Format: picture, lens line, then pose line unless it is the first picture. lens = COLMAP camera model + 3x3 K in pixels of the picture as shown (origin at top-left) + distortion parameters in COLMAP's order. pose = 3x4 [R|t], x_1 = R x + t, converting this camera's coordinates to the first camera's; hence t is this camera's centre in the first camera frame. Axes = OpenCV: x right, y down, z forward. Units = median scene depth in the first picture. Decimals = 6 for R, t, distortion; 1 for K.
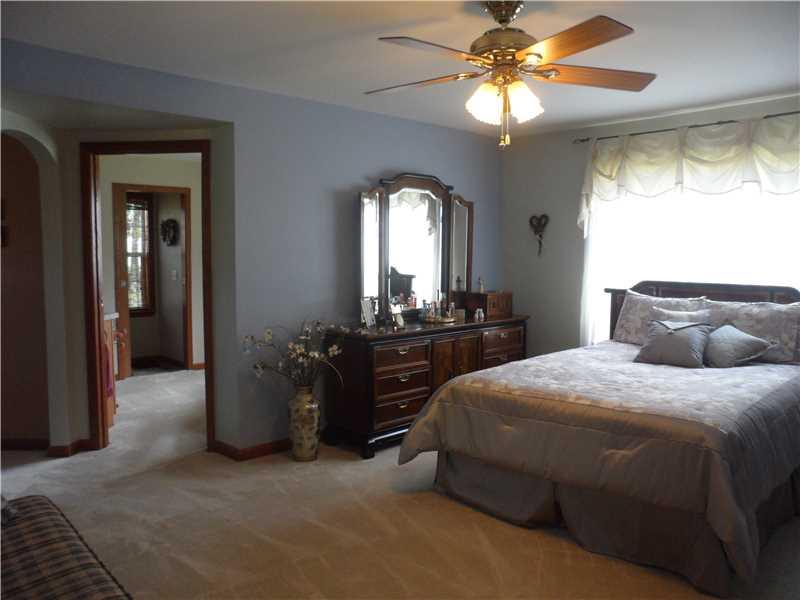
lens RADIAL K [[618.4, 0, 395.5], [0, 618.4, 300.3], [0, 0, 1]] dist [0.061265, 0.008082]
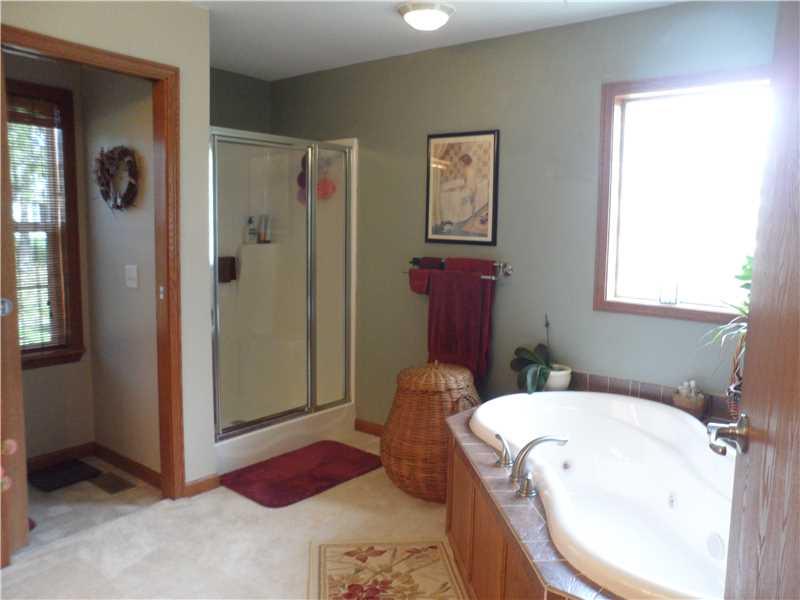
lens RADIAL K [[618.4, 0, 405.7], [0, 618.4, 300.9], [0, 0, 1]] dist [0.061265, 0.008082]
pose [[0.987875, -0.003384, 0.155211, -0.227347], [-0.002468, 0.999294, 0.037497, -0.038790], [-0.155229, -0.037425, 0.987169, 0.518900]]
